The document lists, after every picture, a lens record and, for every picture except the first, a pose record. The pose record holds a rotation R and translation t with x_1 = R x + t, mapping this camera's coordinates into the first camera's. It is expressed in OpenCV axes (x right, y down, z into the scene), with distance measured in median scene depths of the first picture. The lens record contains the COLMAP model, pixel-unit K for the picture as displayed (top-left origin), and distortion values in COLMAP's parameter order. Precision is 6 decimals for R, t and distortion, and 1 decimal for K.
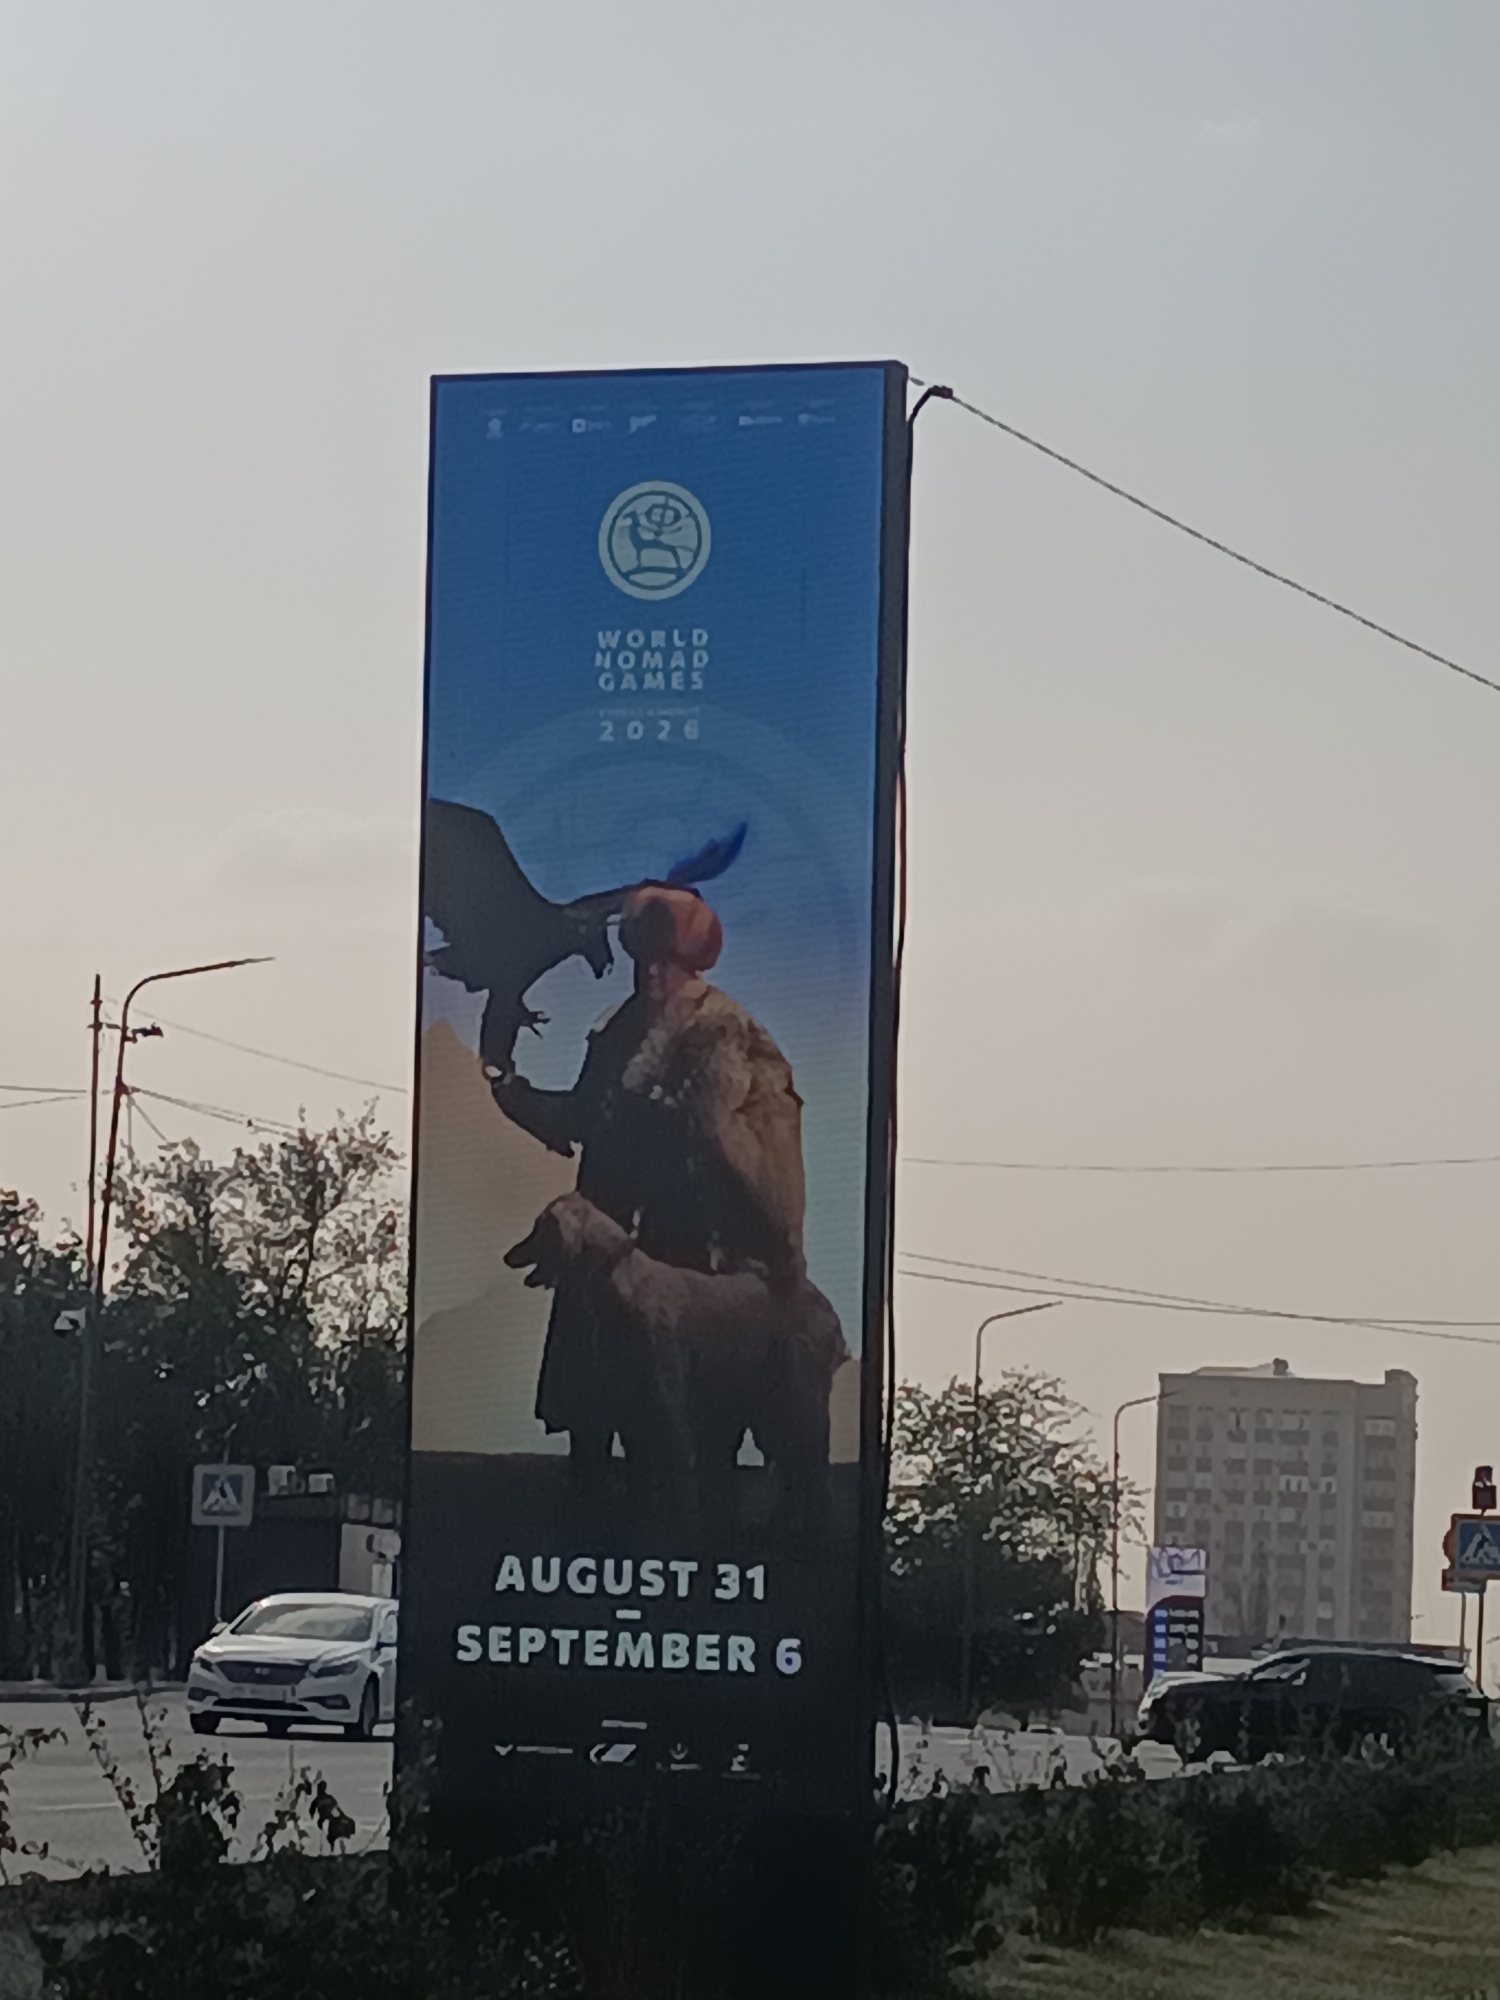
lens RADIAL K [[6367.0, 0, 750.0], [0, 6367.0, 1000.0], [0, 0, 1]] dist [0.813441, -18.268485]
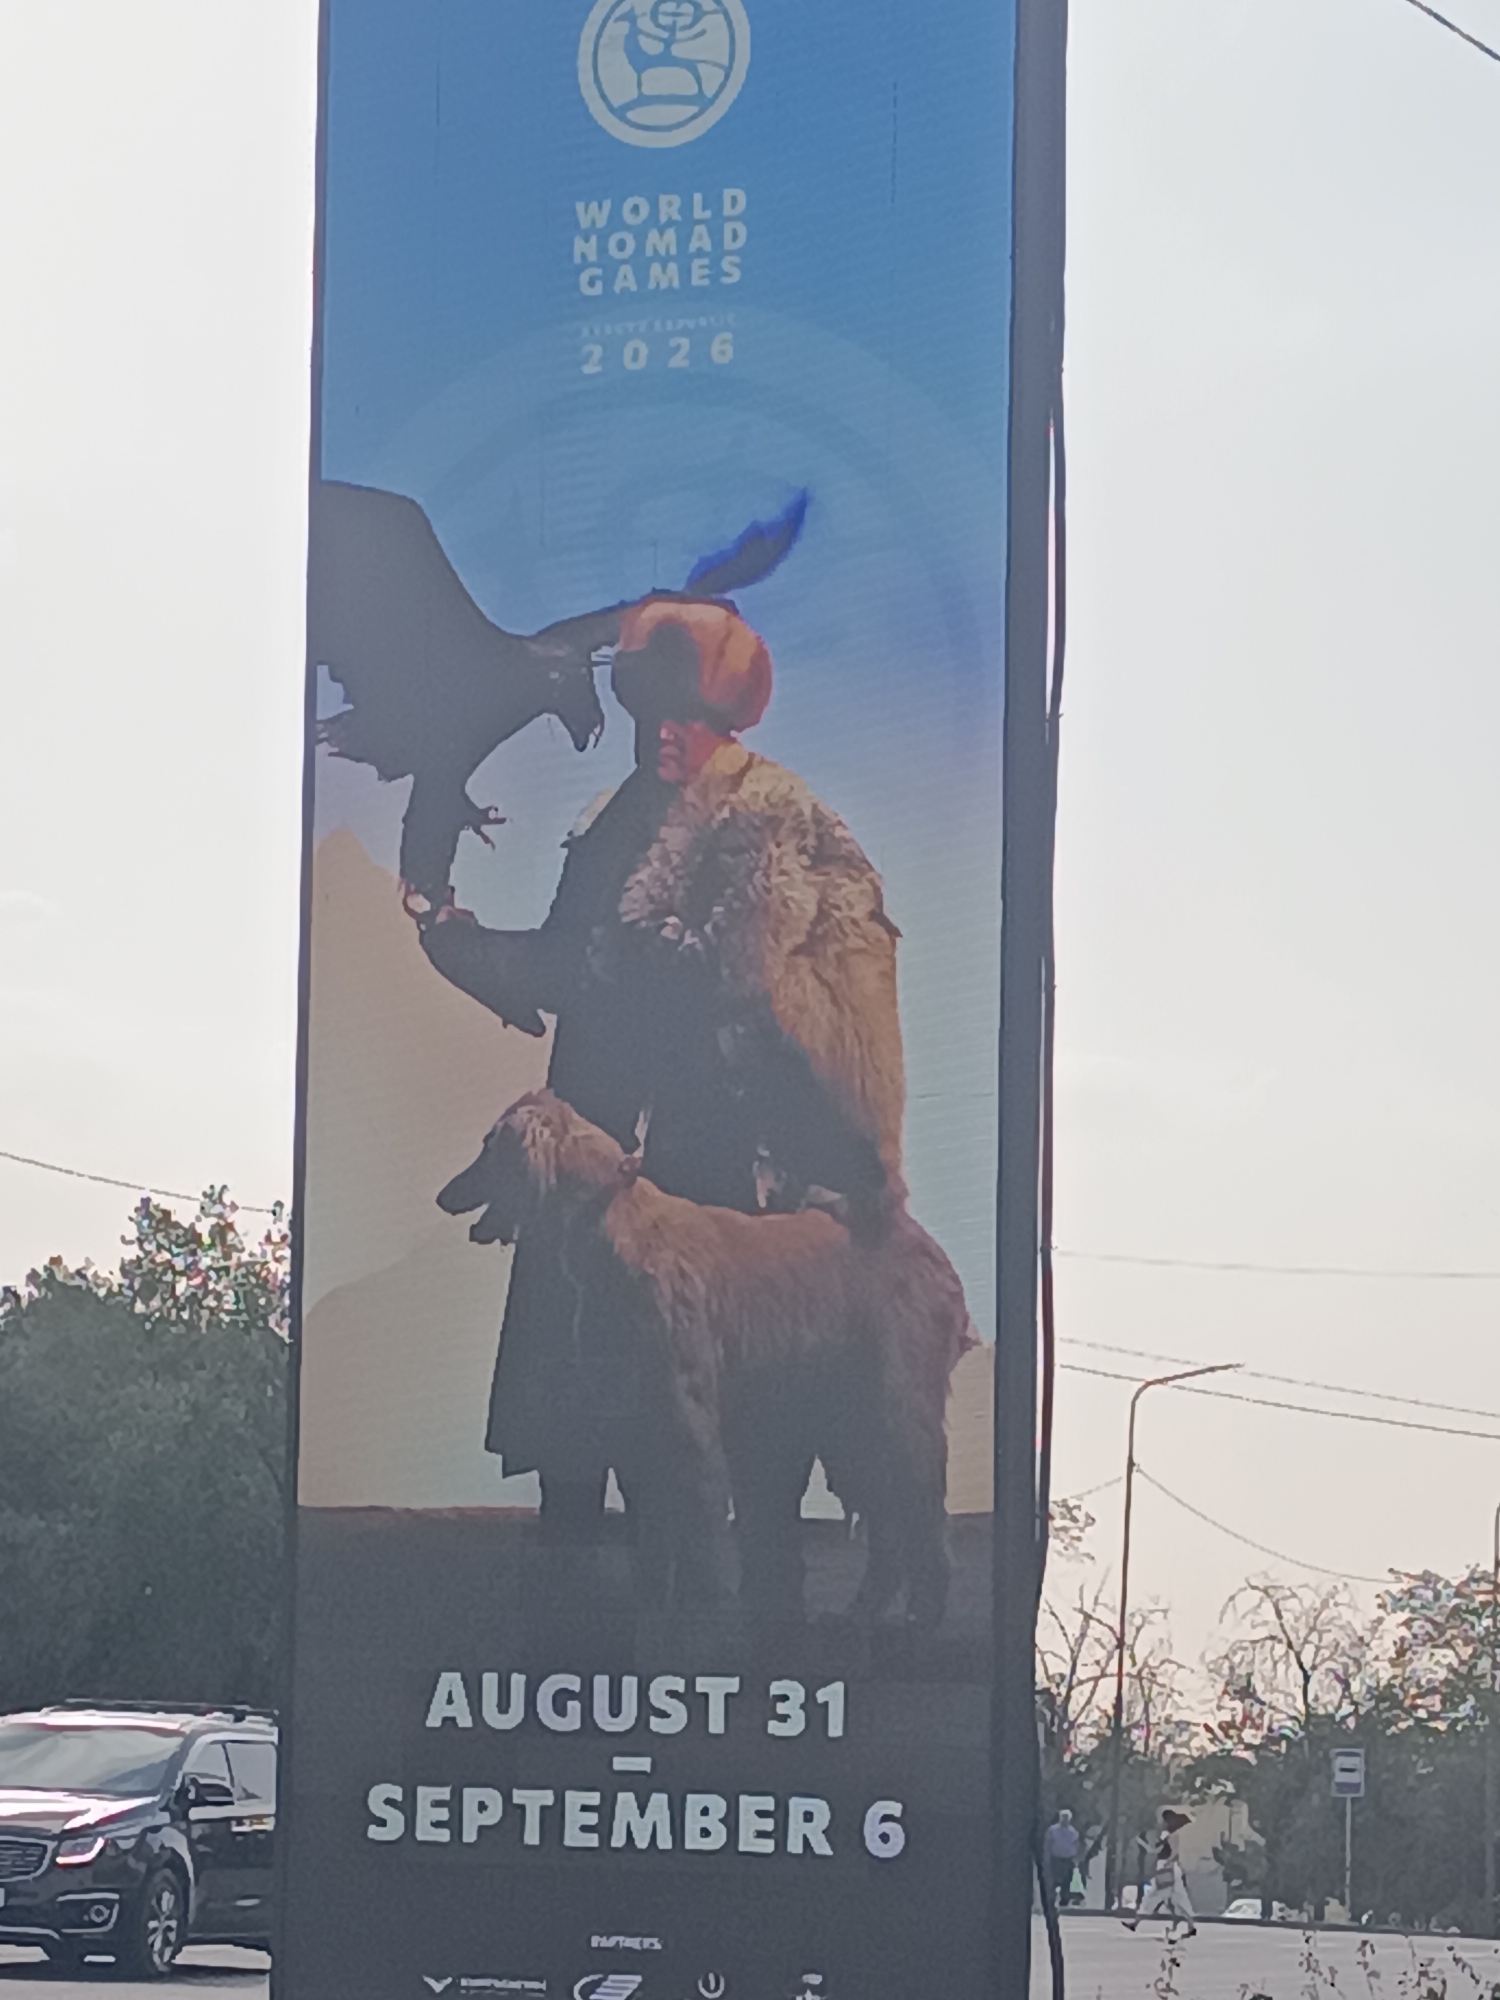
lens RADIAL K [[6375.5, 0, 849.5], [0, 6375.5, 996.3], [0, 0, 1]] dist [0.359005, -3.655502]
pose [[0.997478, -0.016236, -0.069089, 0.045752], [0.013937, 0.999337, -0.033625, 0.042503], [0.069589, 0.032577, 0.997044, 0.378203]]
